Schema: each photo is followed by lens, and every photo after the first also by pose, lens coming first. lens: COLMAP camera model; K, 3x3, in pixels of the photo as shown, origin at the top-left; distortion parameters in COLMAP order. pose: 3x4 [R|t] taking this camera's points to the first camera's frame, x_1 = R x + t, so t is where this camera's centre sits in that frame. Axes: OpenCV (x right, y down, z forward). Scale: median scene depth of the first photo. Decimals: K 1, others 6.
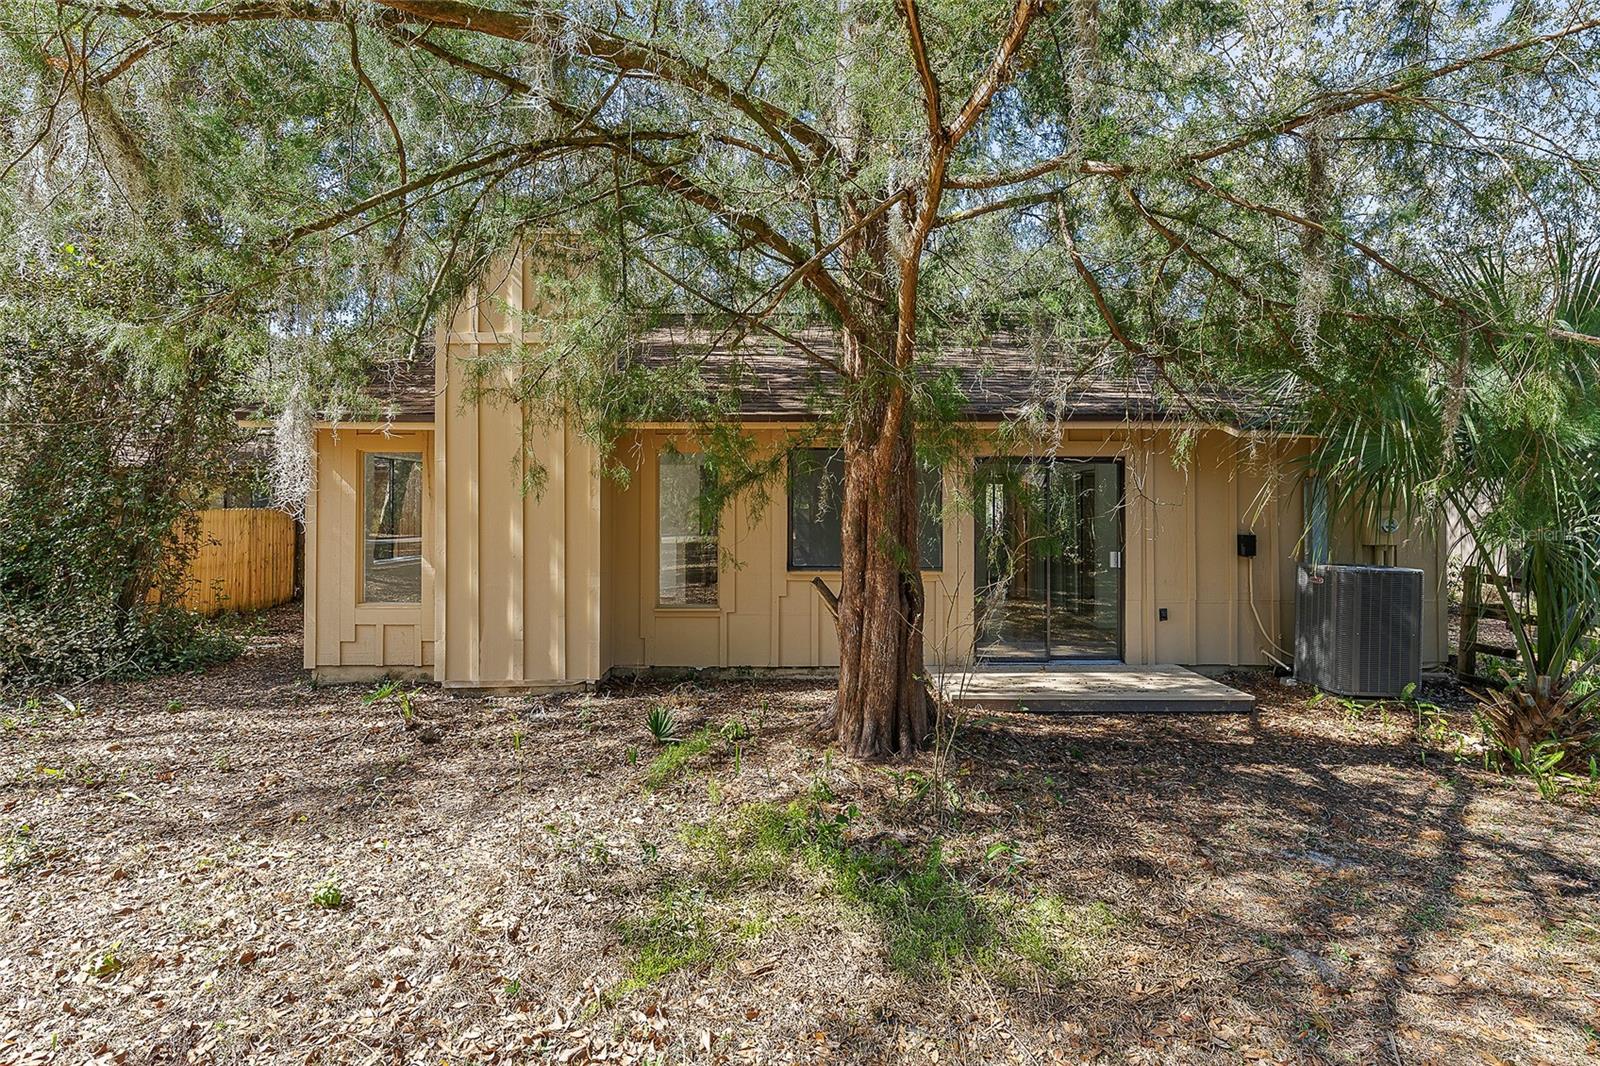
lens RADIAL K [[791.0, 0, 821.7], [0, 791.0, 510.3], [0, 0, 1]] dist [0.001617, -0.000150]
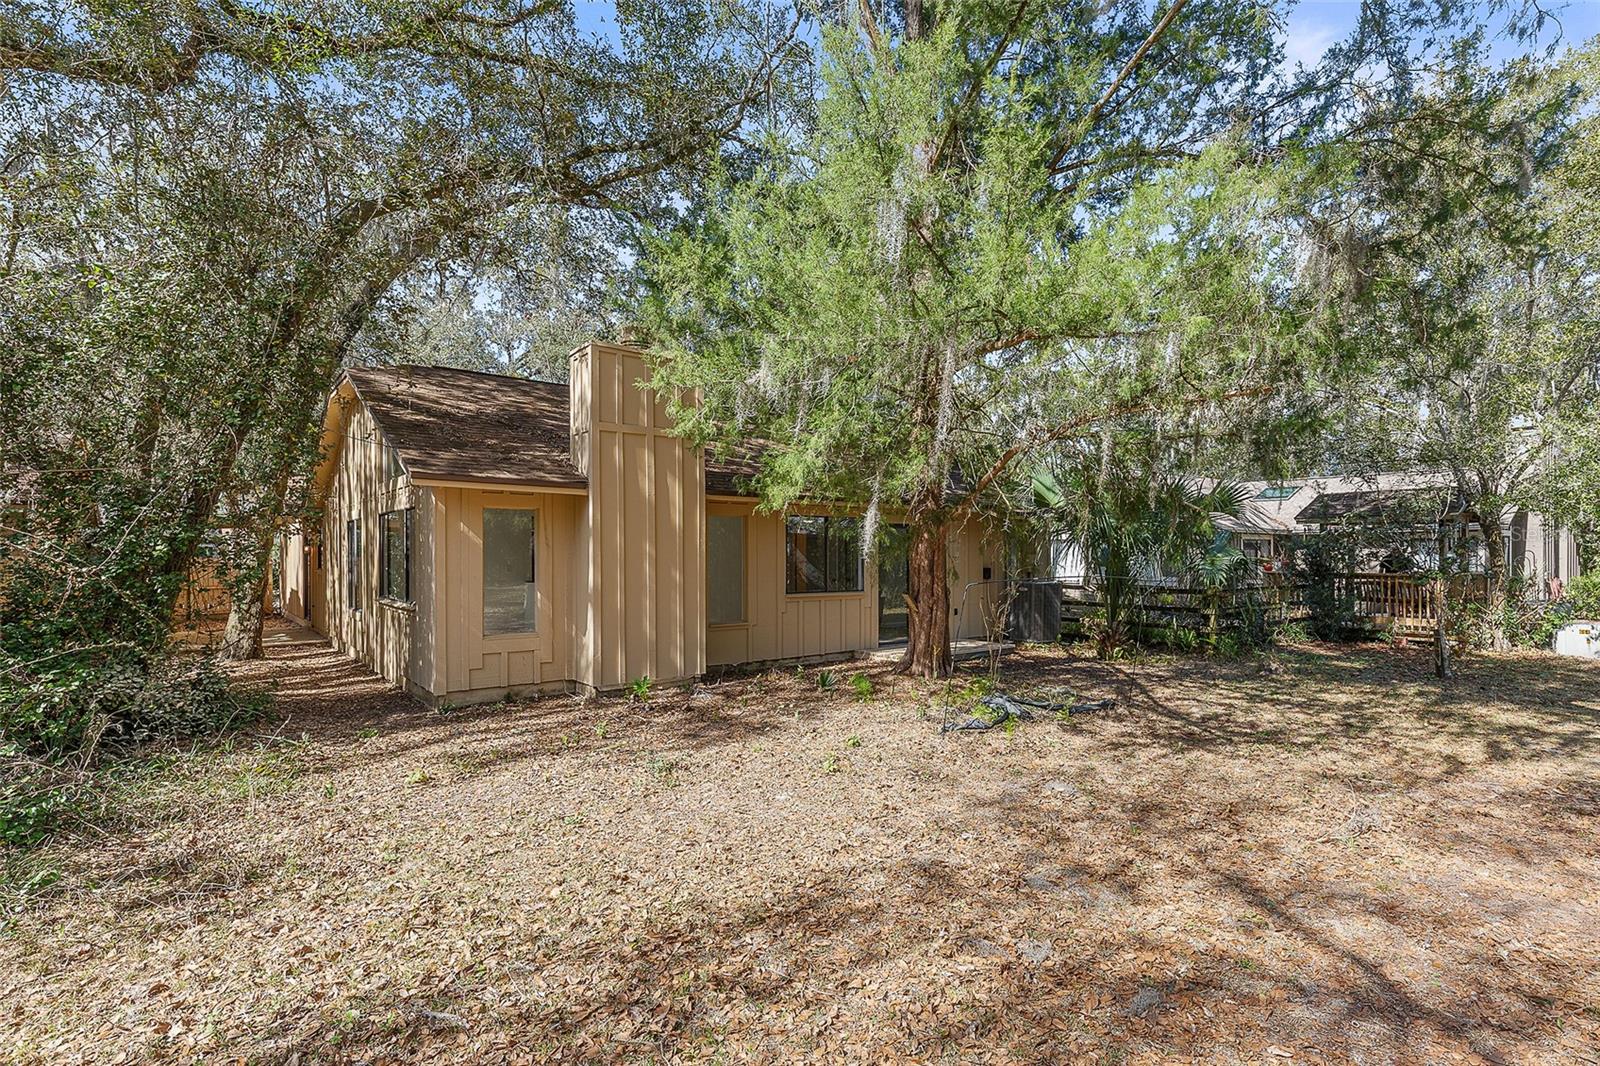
lens RADIAL K [[791.0, 0, 821.7], [0, 791.0, 510.3], [0, 0, 1]] dist [0.001617, -0.000150]
pose [[0.784818, 0.029520, 0.619022, -1.015855], [0.004923, 0.998536, -0.053860, -0.004151], [-0.619706, 0.045317, 0.783524, -0.275371]]
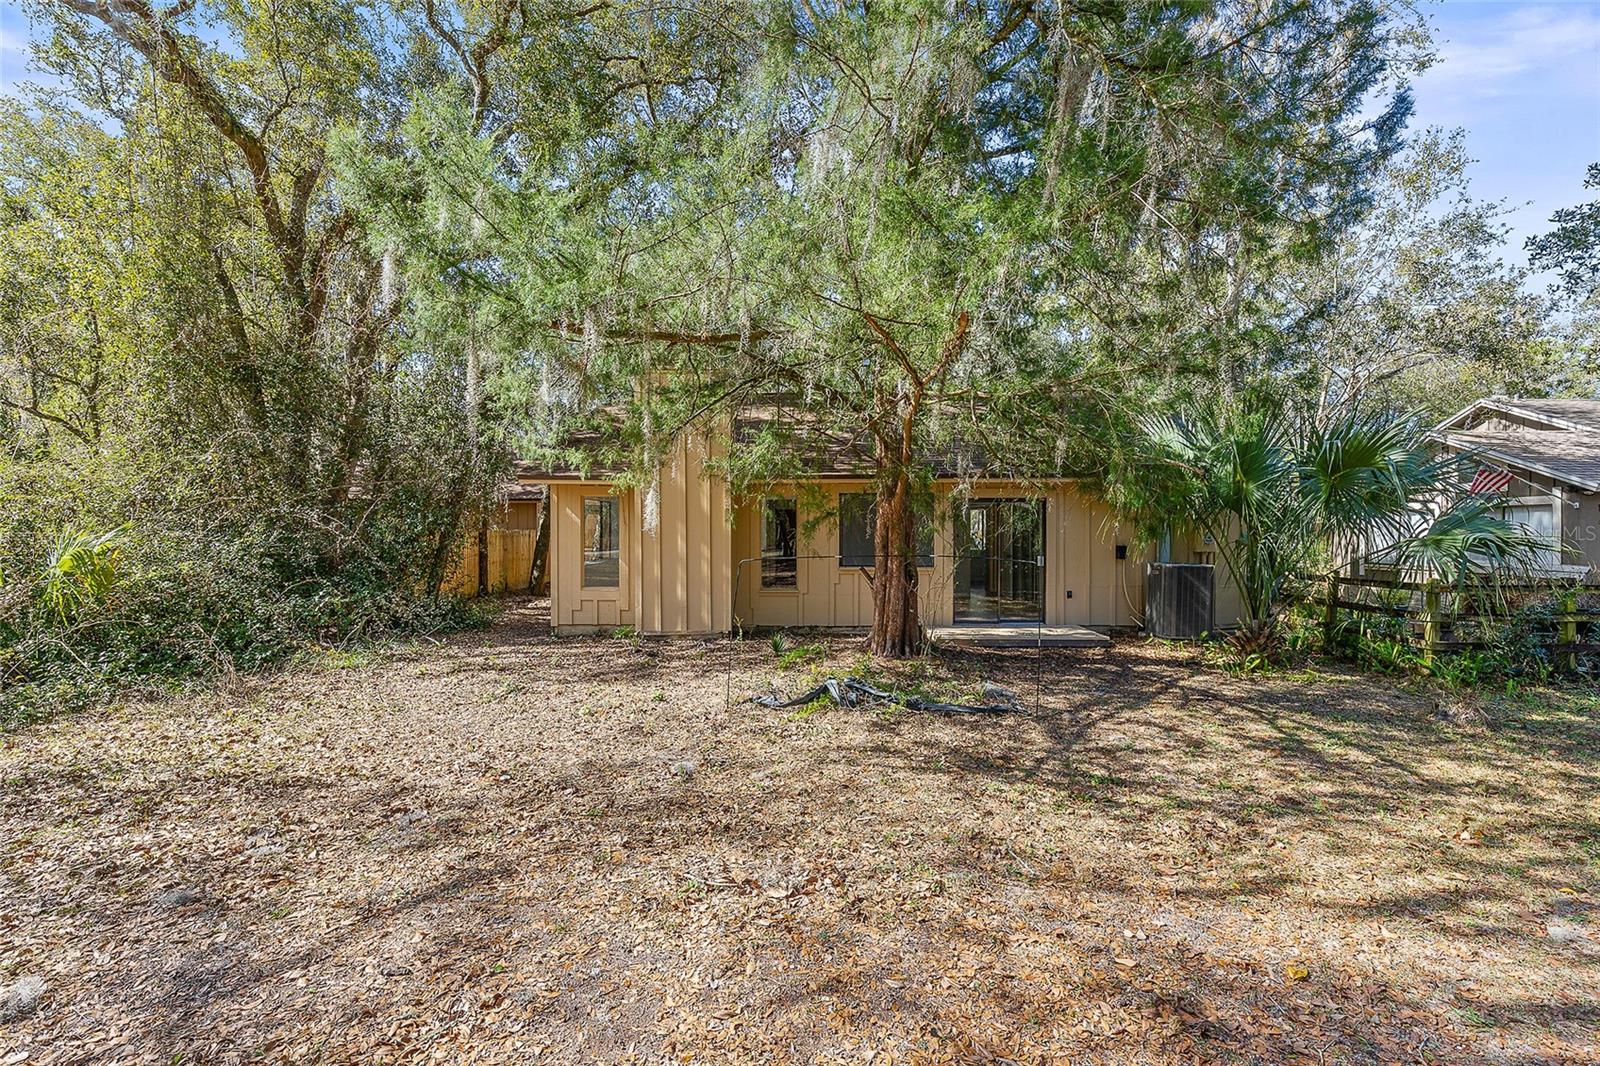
lens RADIAL K [[704.3, 0, 828.8], [0, 704.3, 534.3], [0, 0, 1]] dist [0.000665, -0.000165]
pose [[0.999695, -0.001639, -0.024631, -0.032409], [0.001781, 0.999982, 0.005738, -0.002039], [0.024621, -0.005780, 0.999680, -0.514482]]
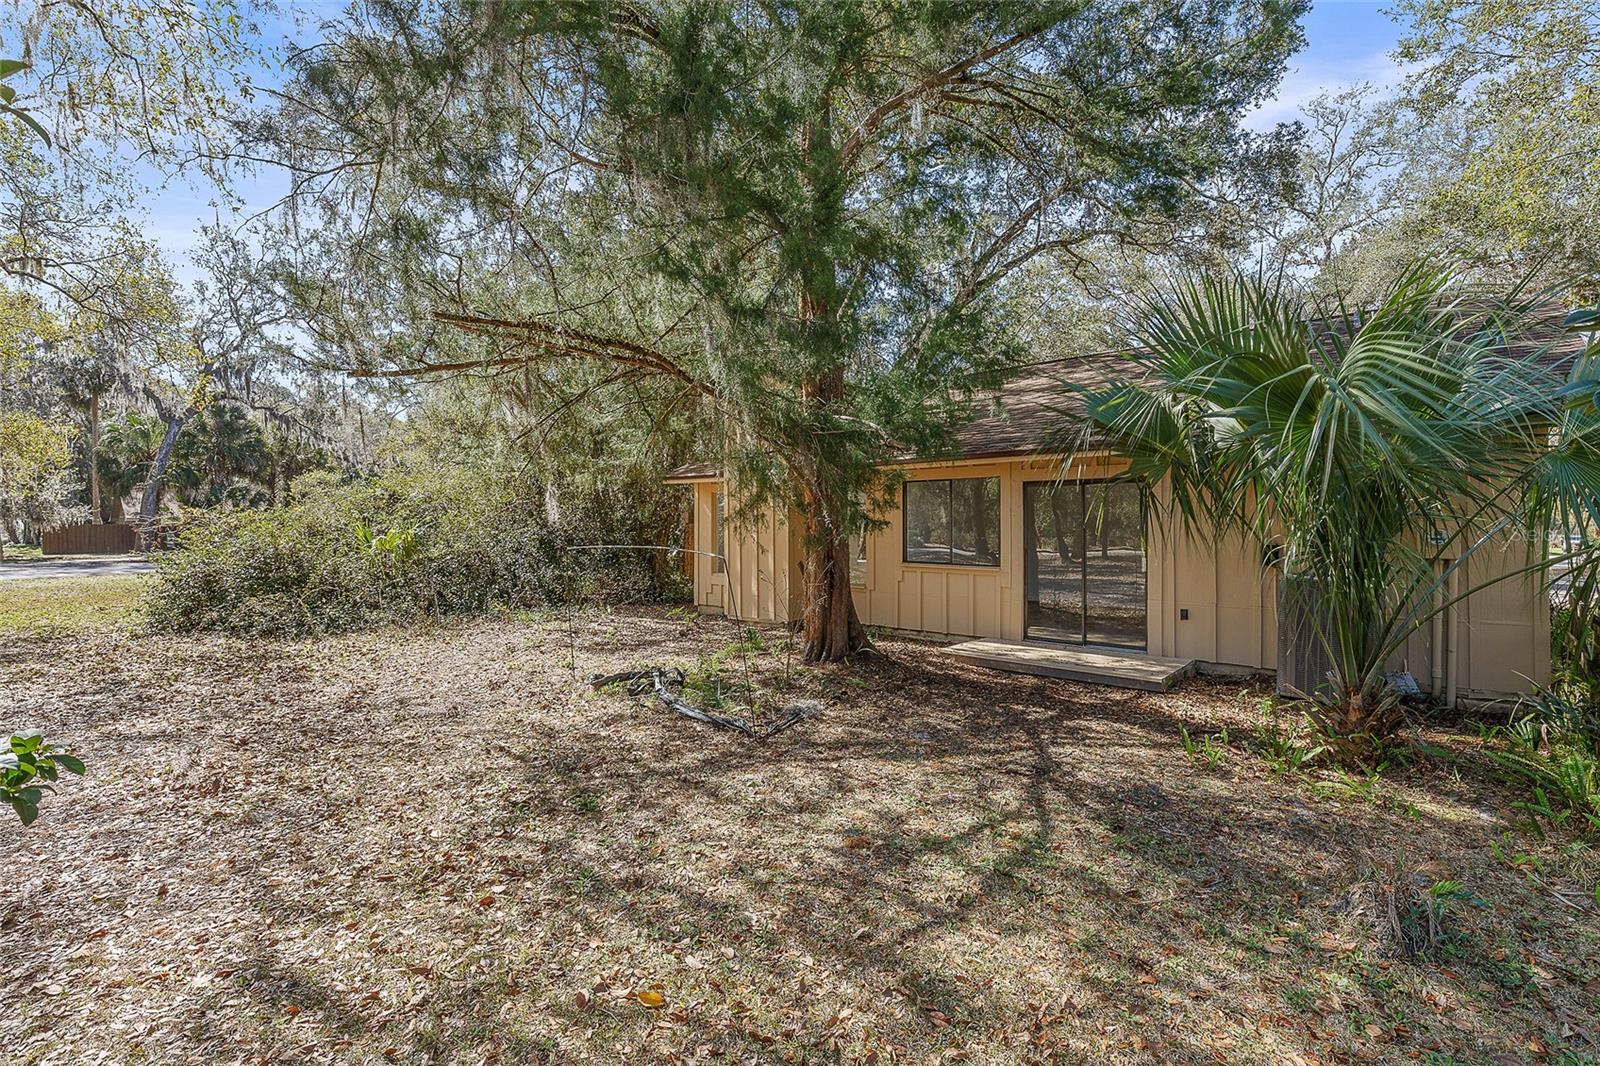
lens RADIAL K [[728.9, 0, 794.9], [0, 728.9, 529.1], [0, 0, 1]] dist [0.002663, 0.000081]
pose [[0.745339, 0.005977, -0.666659, 0.782390], [-0.000980, 0.999969, 0.007870, 0.002775], [0.666685, -0.005213, 0.745321, -0.154878]]
